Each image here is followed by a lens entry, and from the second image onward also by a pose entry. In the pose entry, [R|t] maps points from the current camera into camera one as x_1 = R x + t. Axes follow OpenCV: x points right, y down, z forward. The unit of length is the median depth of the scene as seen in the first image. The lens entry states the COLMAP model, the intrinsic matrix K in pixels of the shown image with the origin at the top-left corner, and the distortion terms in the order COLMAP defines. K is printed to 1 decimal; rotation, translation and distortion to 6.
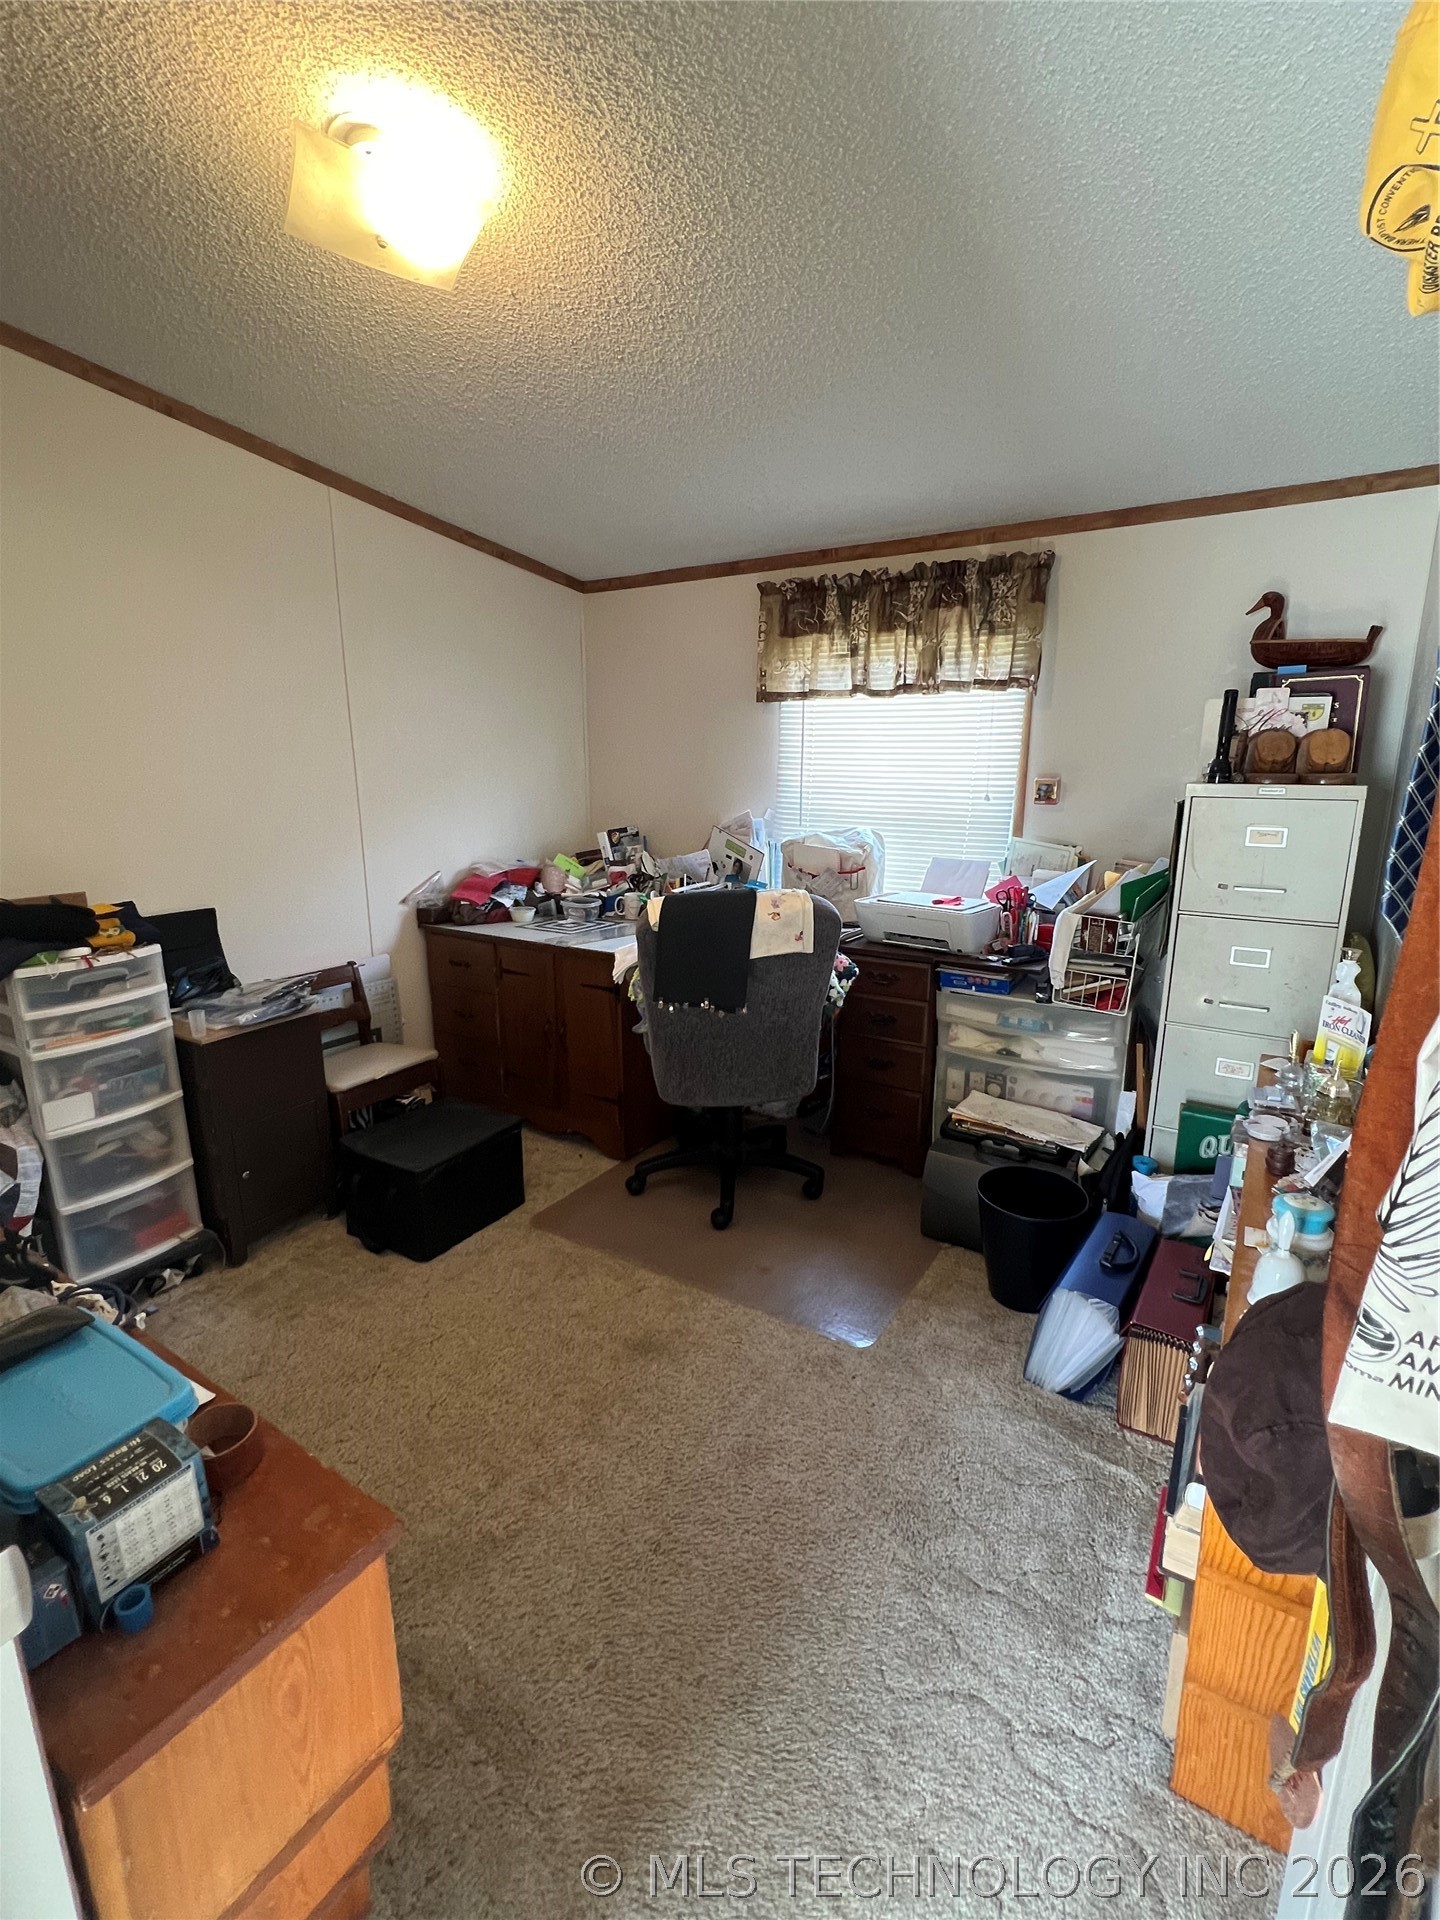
lens RADIAL K [[876.0, 0, 719.9], [0, 876.0, 959.5], [0, 0, 1]] dist [-0.002129, -0.000170]
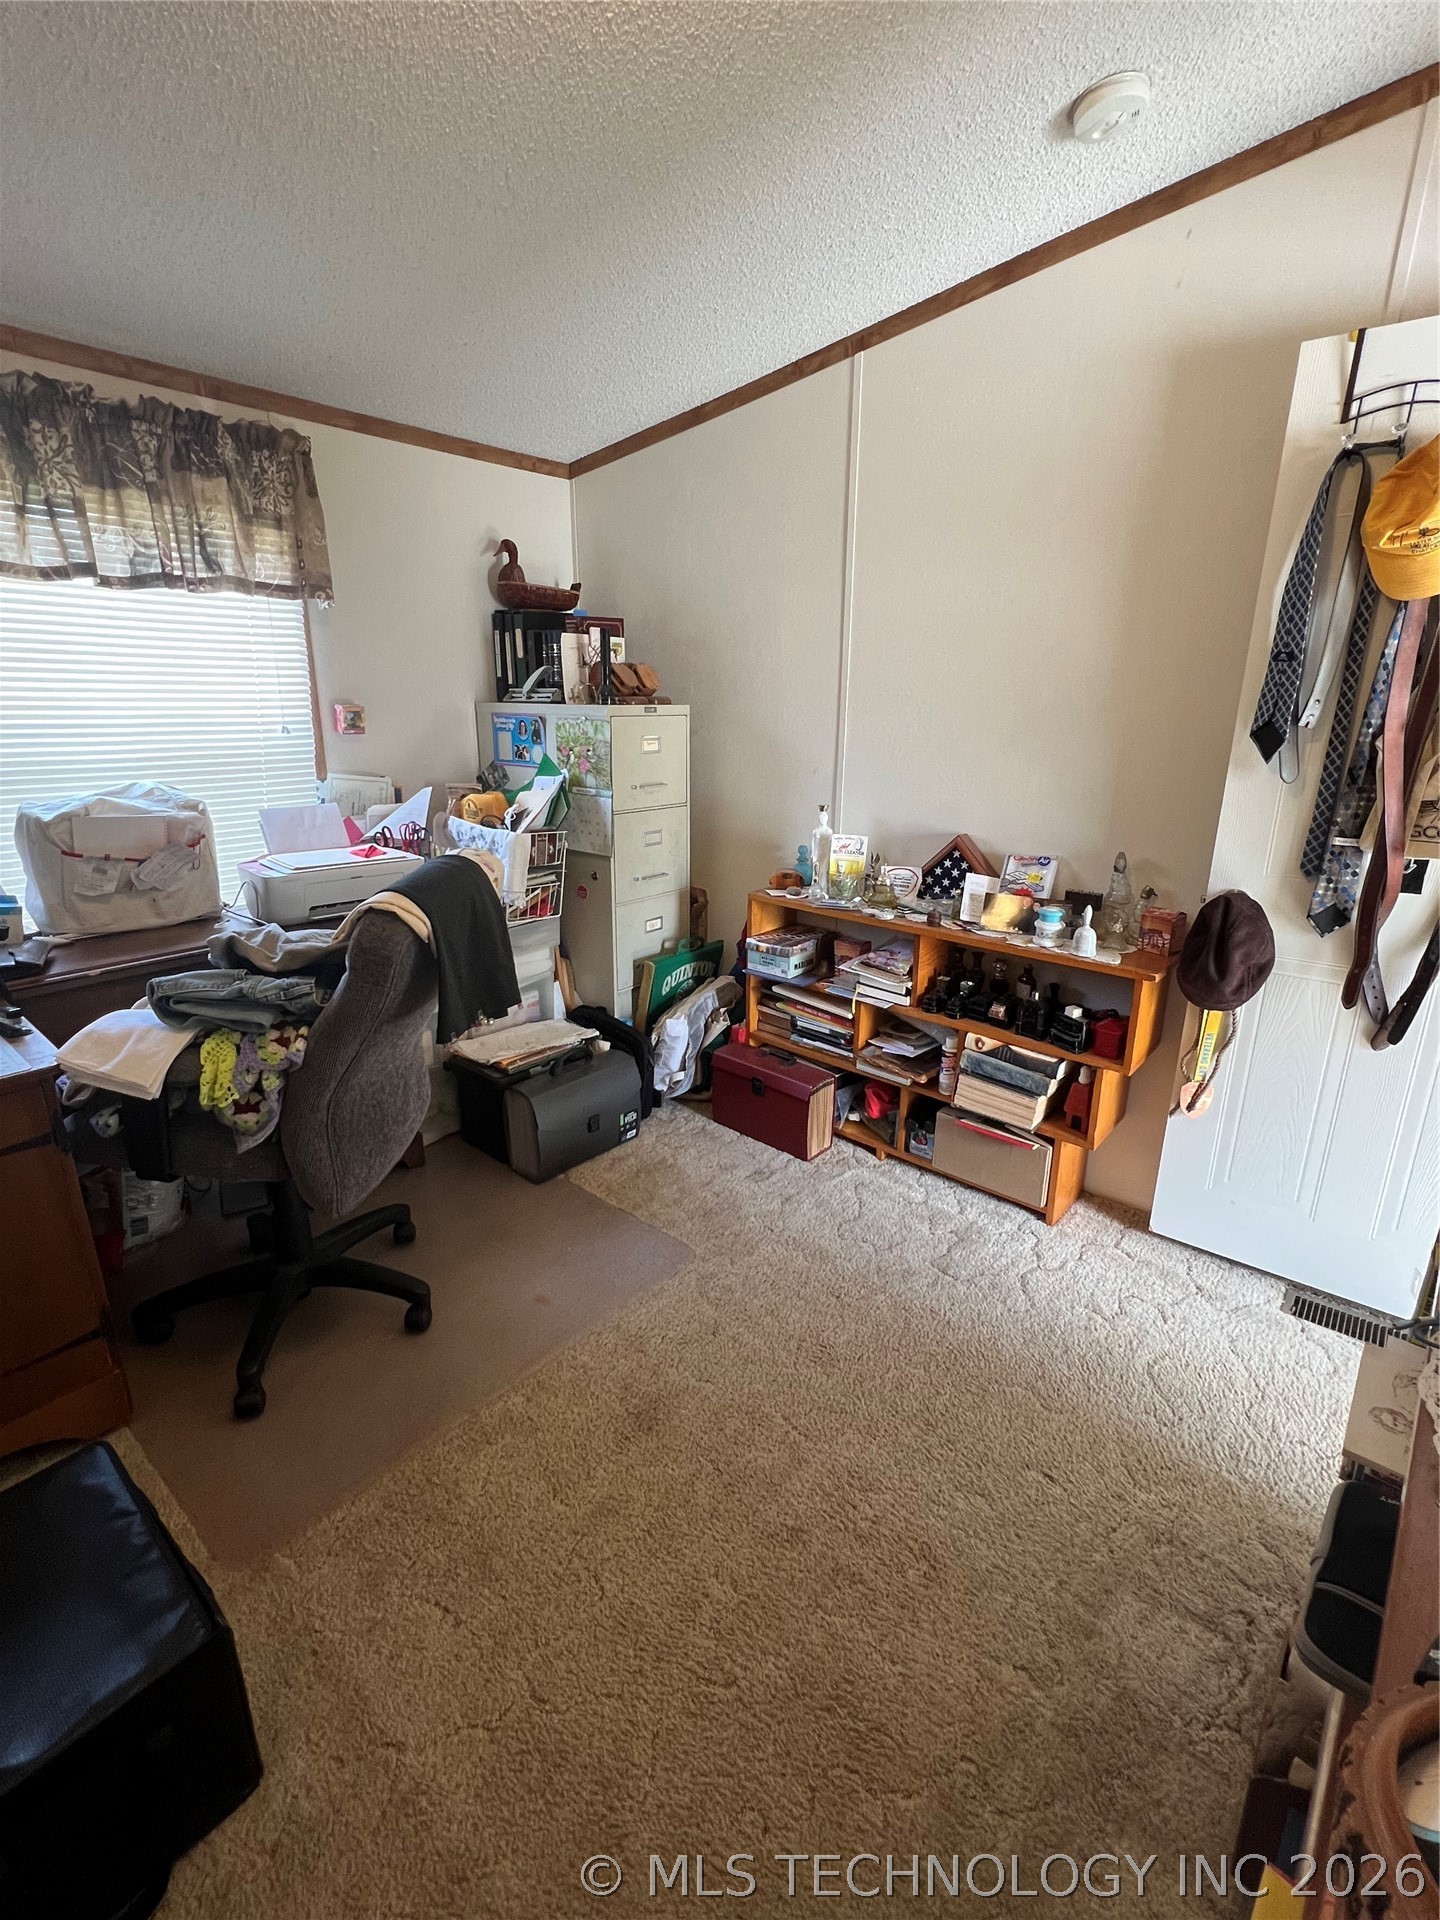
lens RADIAL K [[876.0, 0, 722.2], [0, 876.0, 958.1], [0, 0, 1]] dist [-0.002129, -0.000170]
pose [[0.148646, -0.286003, 0.946629, -0.505513], [0.215634, 0.943603, 0.251228, -0.104780], [-0.965094, 0.166782, 0.201934, 0.492417]]
